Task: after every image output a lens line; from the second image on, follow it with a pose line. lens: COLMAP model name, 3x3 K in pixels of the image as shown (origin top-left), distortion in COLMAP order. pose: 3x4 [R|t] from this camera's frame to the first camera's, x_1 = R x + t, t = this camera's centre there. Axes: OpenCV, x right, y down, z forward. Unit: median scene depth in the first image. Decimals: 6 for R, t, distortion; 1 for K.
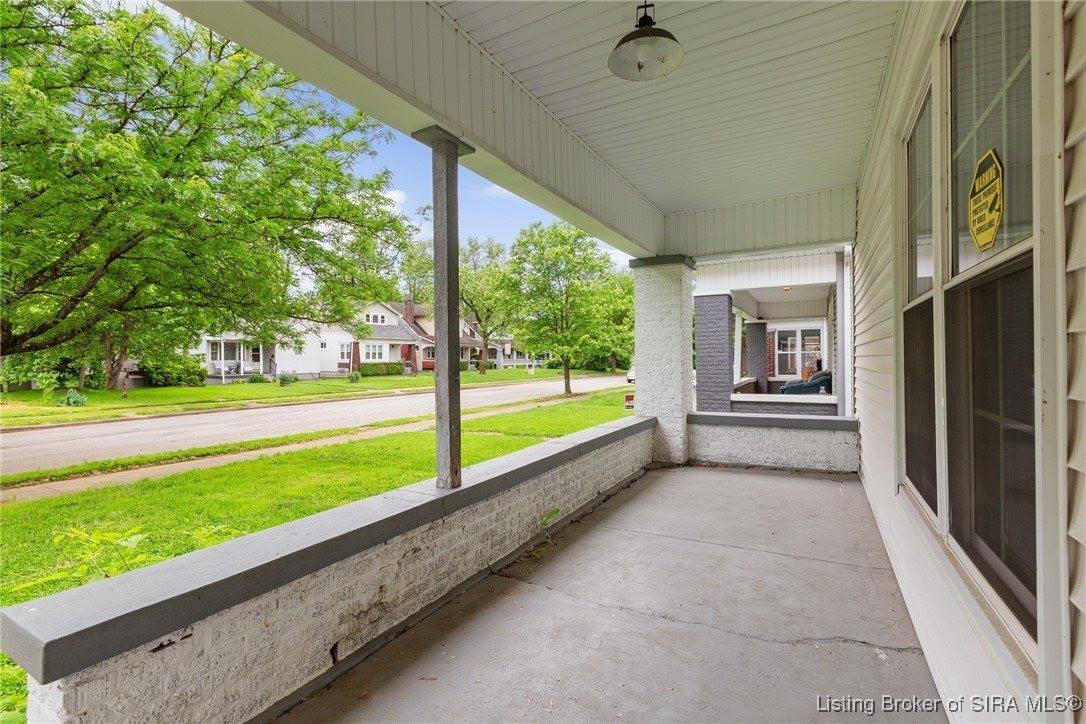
lens RADIAL K [[490.6, 0, 543.6], [0, 490.6, 355.7], [0, 0, 1]] dist [0.000411, -0.000228]
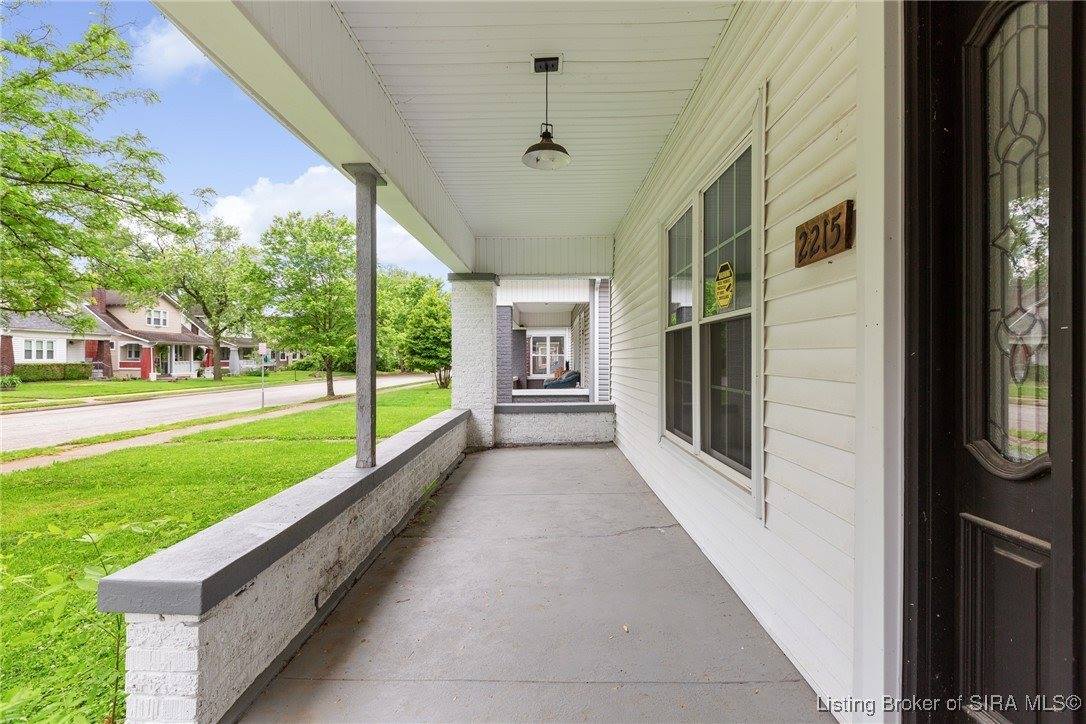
lens RADIAL K [[477.8, 0, 543.0], [0, 477.8, 362.0], [0, 0, 1]] dist [0.000562, 0.000281]
pose [[0.881905, 0.002227, 0.471422, -0.103795], [-0.006923, 0.999942, 0.008226, 0.000599], [-0.471377, -0.010518, 0.881869, -0.061712]]
